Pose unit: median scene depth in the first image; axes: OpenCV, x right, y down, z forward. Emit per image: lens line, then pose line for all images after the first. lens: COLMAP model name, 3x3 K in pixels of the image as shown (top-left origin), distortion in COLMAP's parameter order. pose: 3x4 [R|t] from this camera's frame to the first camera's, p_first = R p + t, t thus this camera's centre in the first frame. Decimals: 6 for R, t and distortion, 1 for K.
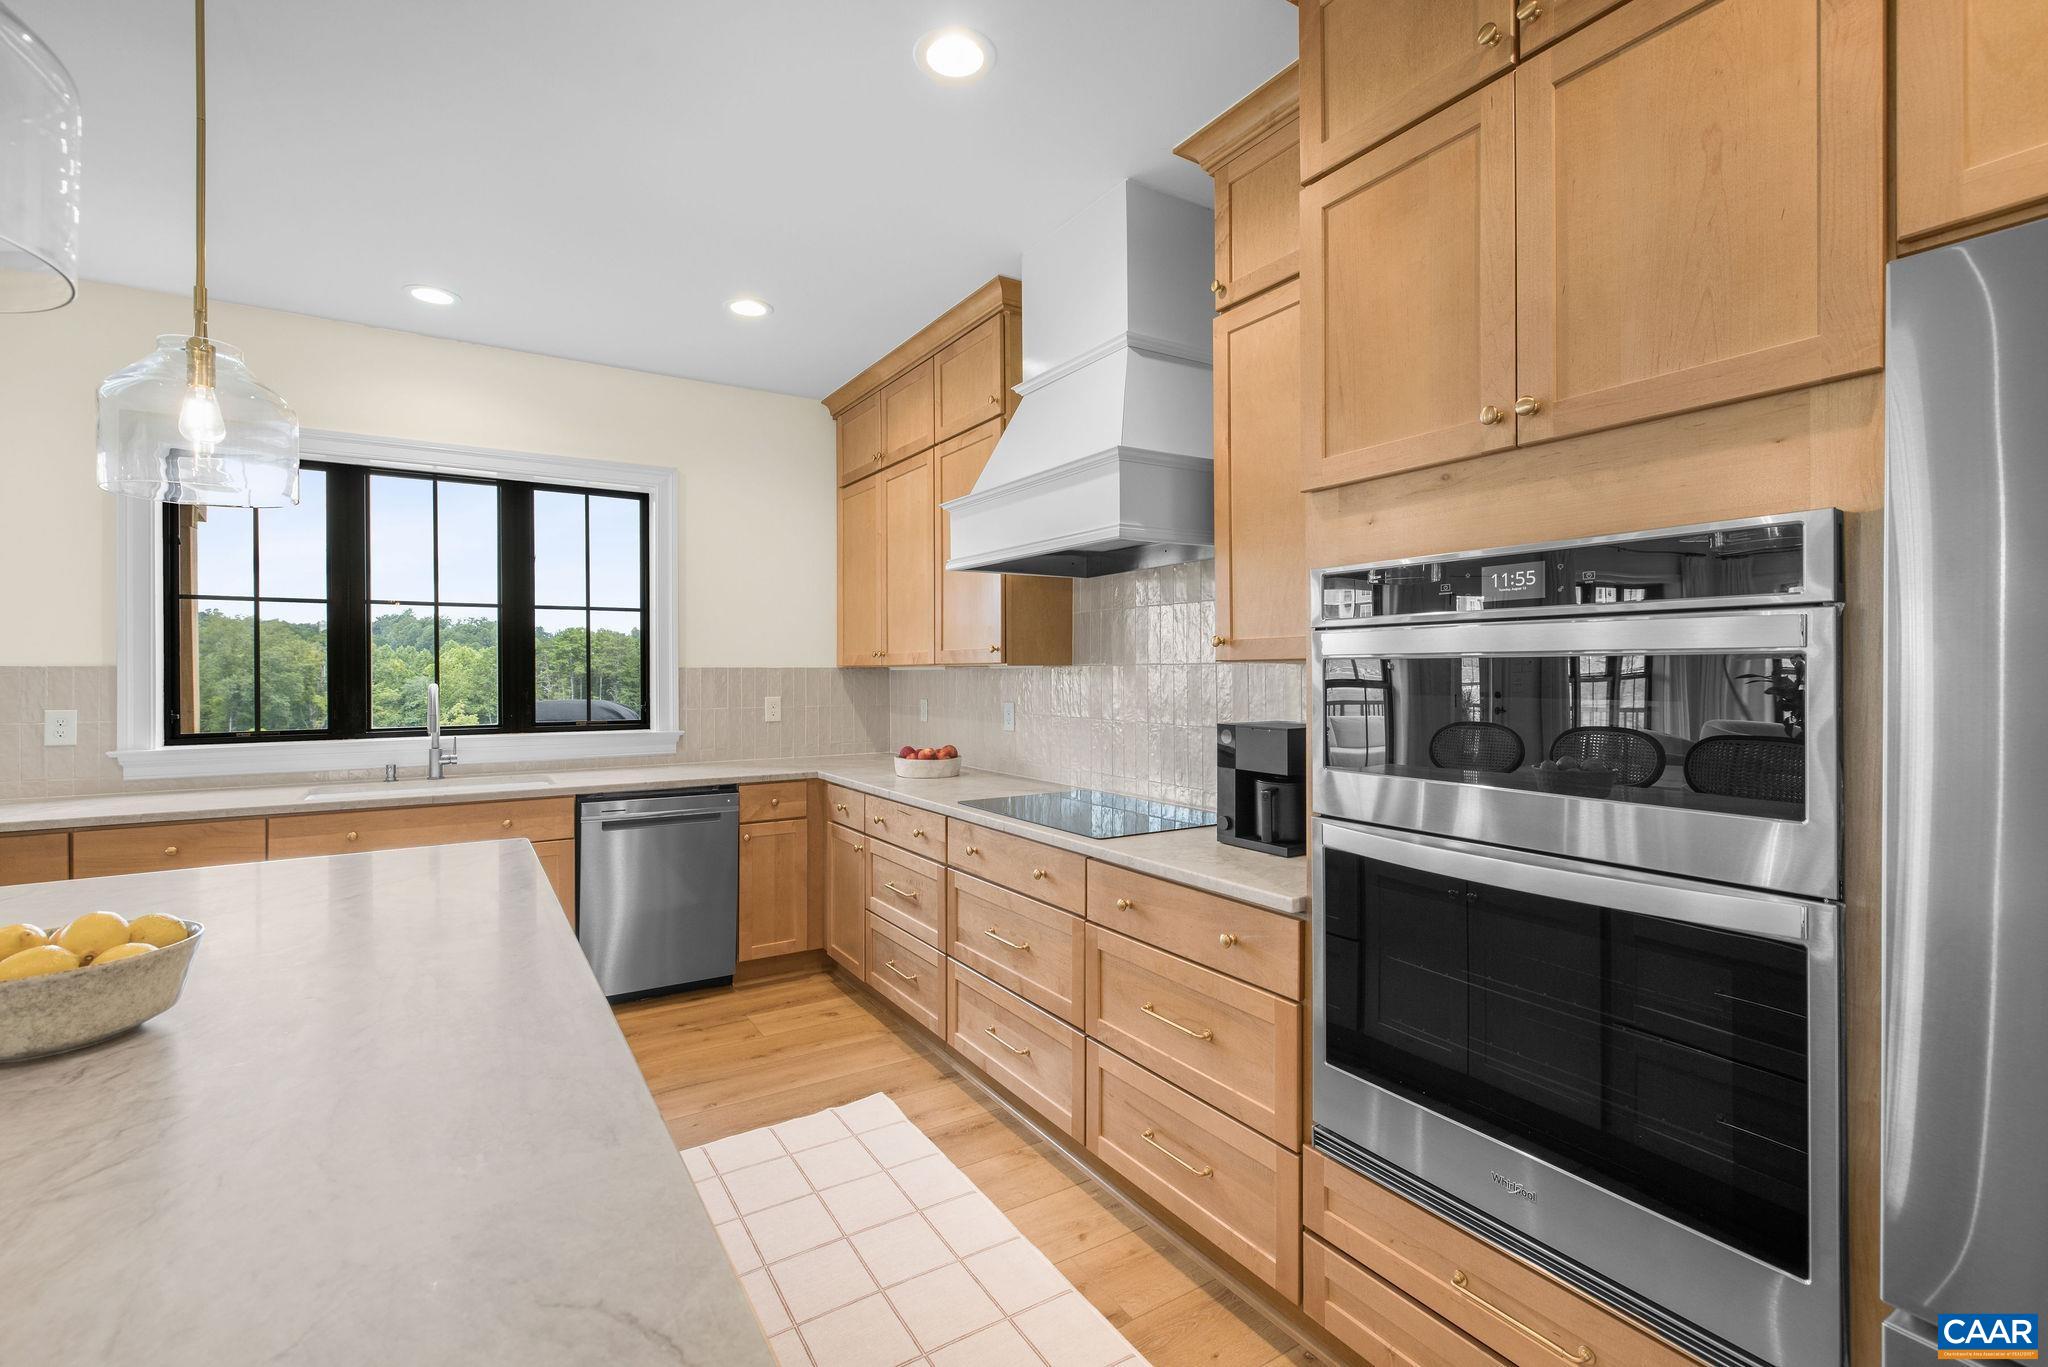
lens RADIAL K [[880.7, 0, 1018.4], [0, 880.7, 672.5], [0, 0, 1]] dist [-0.004944, 0.001210]
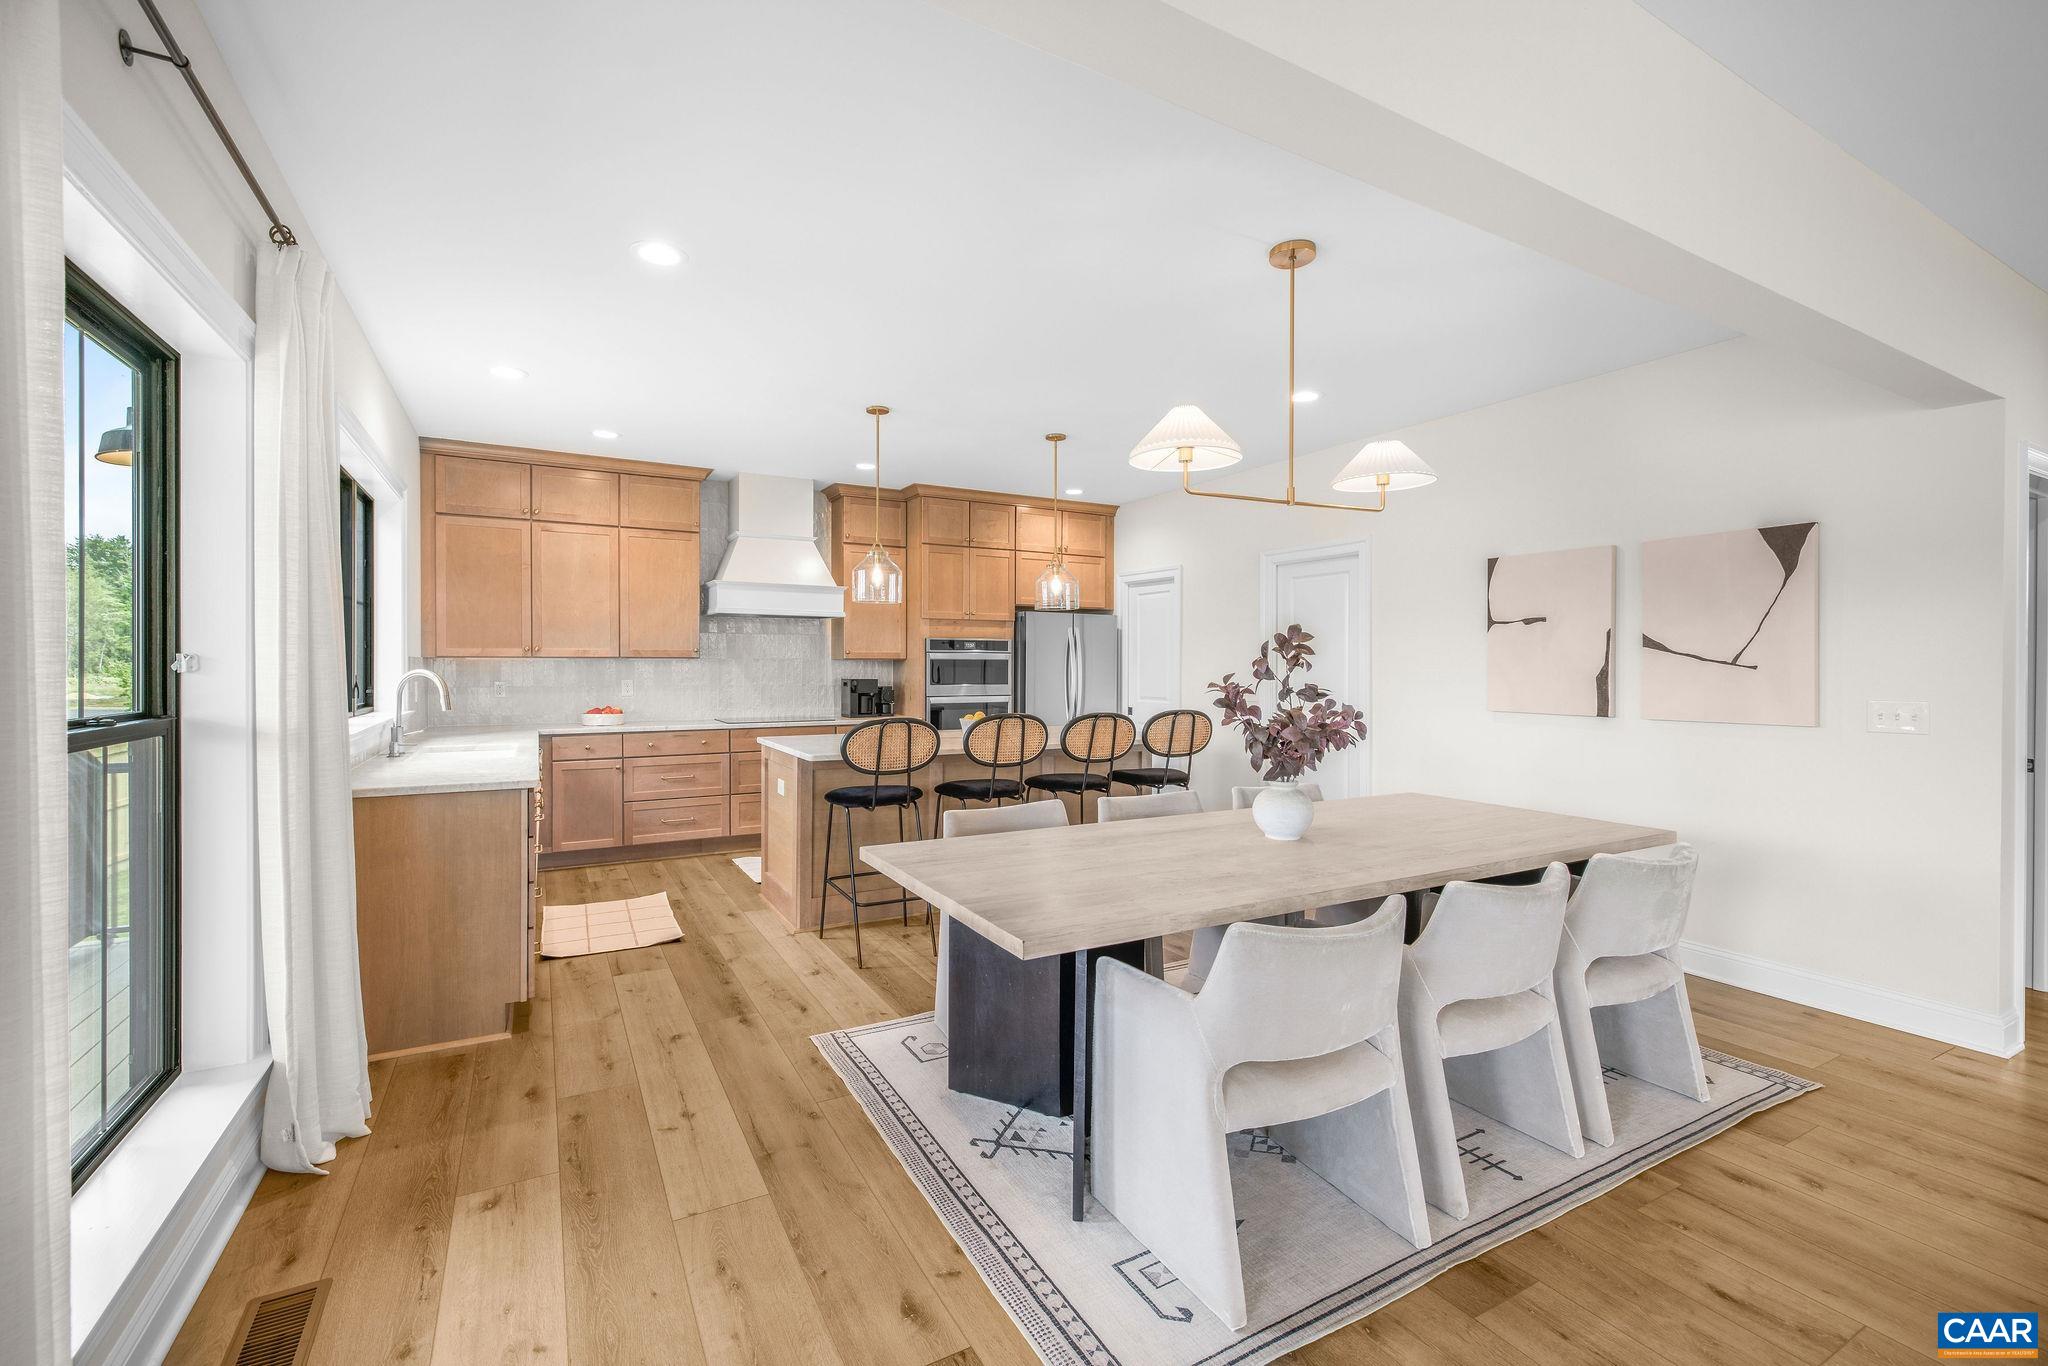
lens RADIAL K [[880.7, 0, 1008.3], [0, 880.7, 664.9], [0, 0, 1]] dist [-0.004944, 0.001210]
pose [[0.073606, 0.003024, 0.997283, -1.726046], [-0.000349, 0.999995, -0.003007, 0.010403], [-0.997287, -0.000127, 0.073607, 0.139216]]
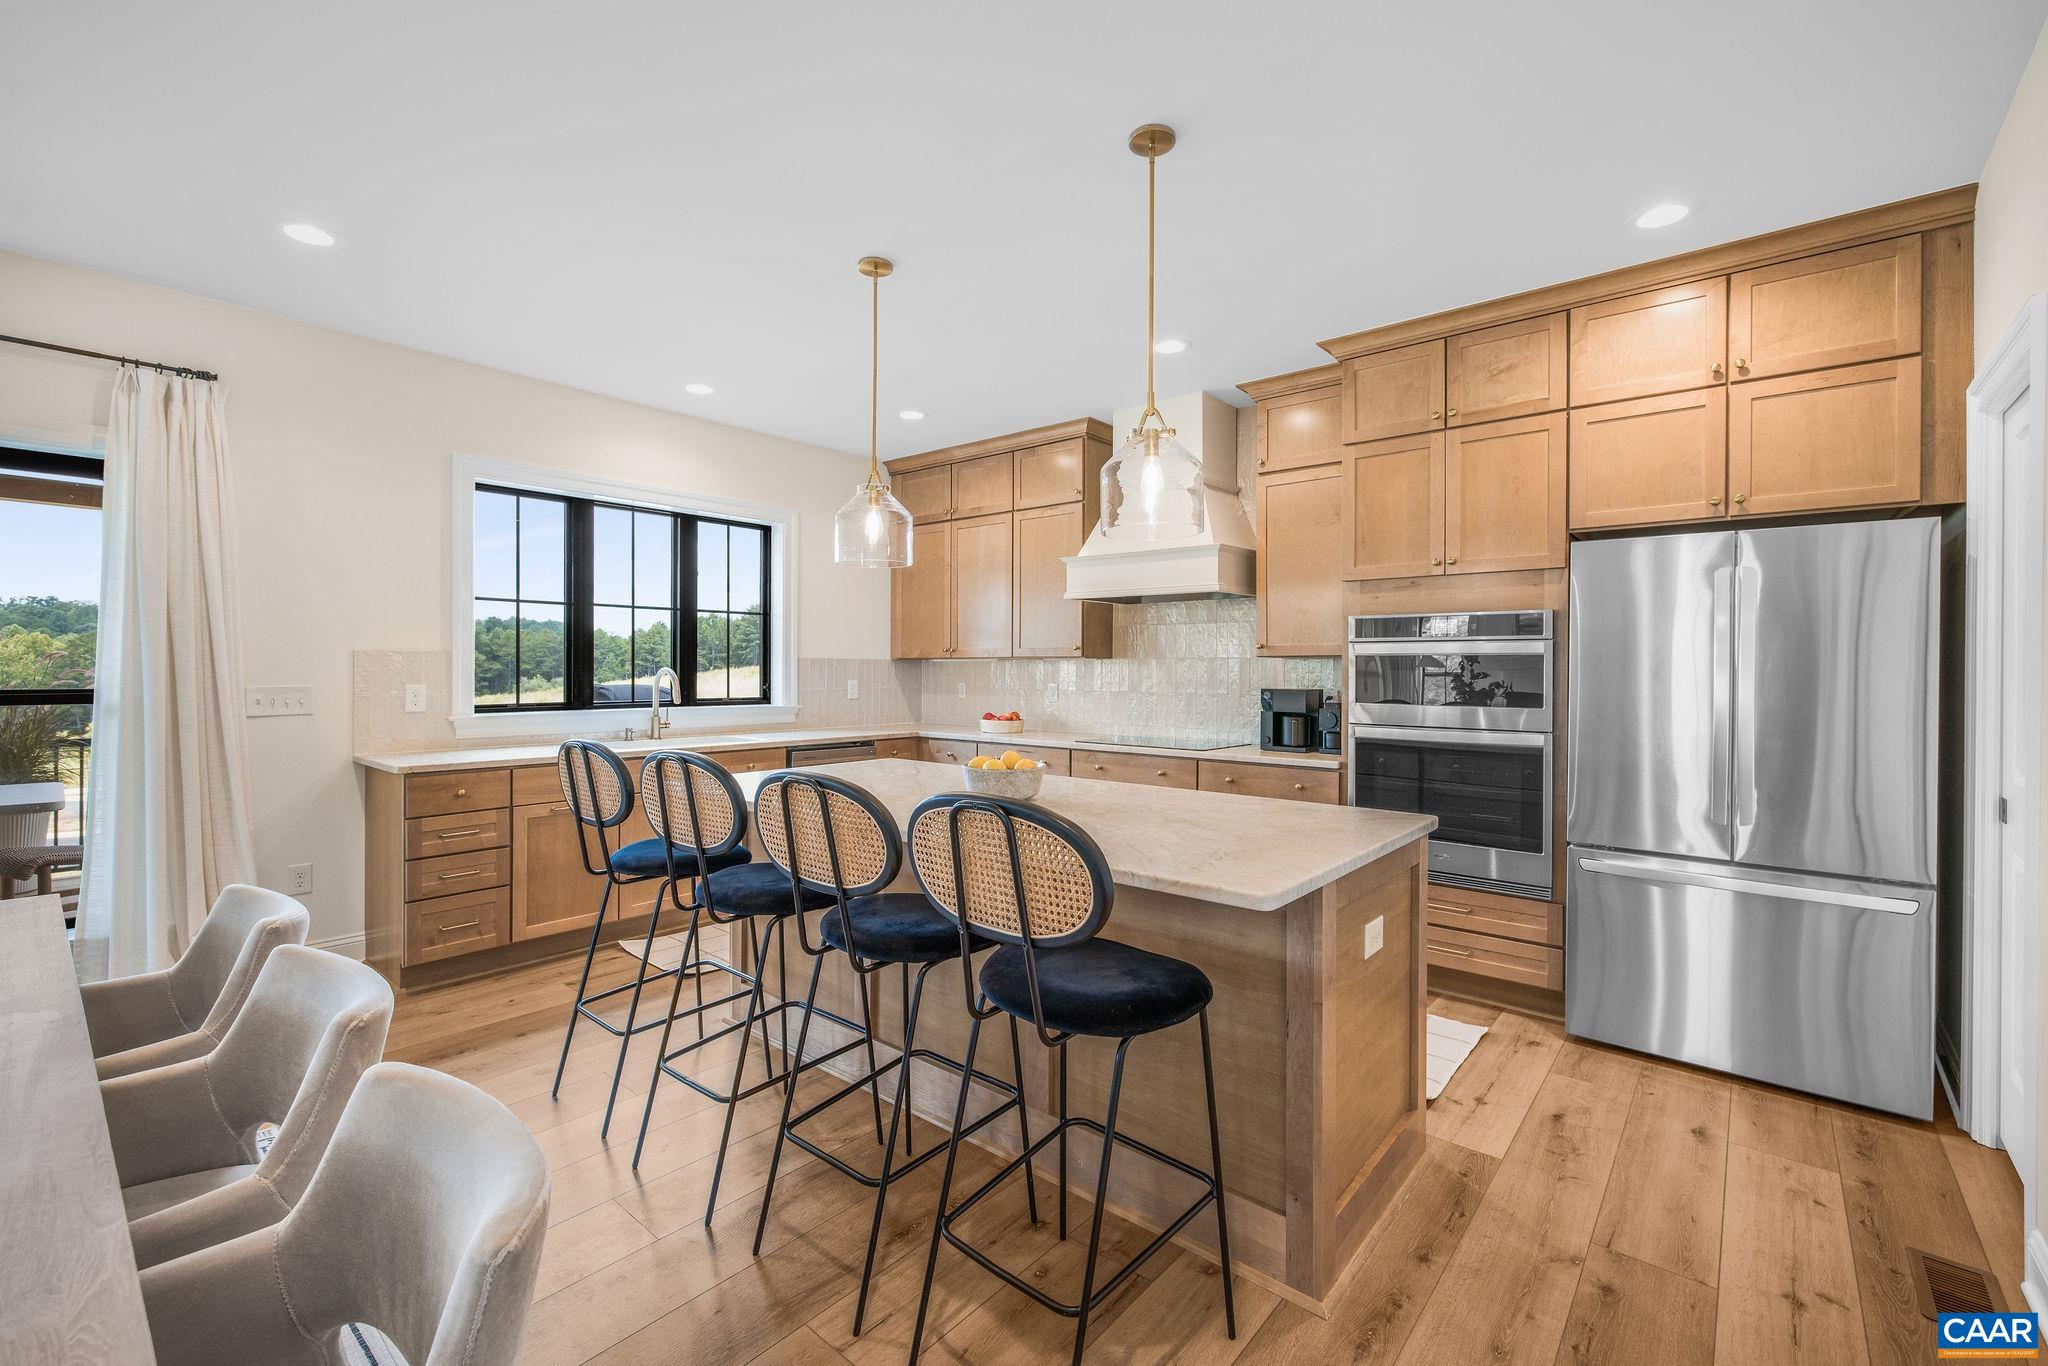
lens RADIAL K [[864.4, 0, 1012.6], [0, 864.4, 669.8], [0, 0, 1]] dist [0.002072, -0.000126]
pose [[0.957056, 0.006325, 0.289835, -0.528318], [-0.006103, 0.999980, -0.001670, 0.014599], [-0.289839, -0.000170, 0.957075, -0.410718]]
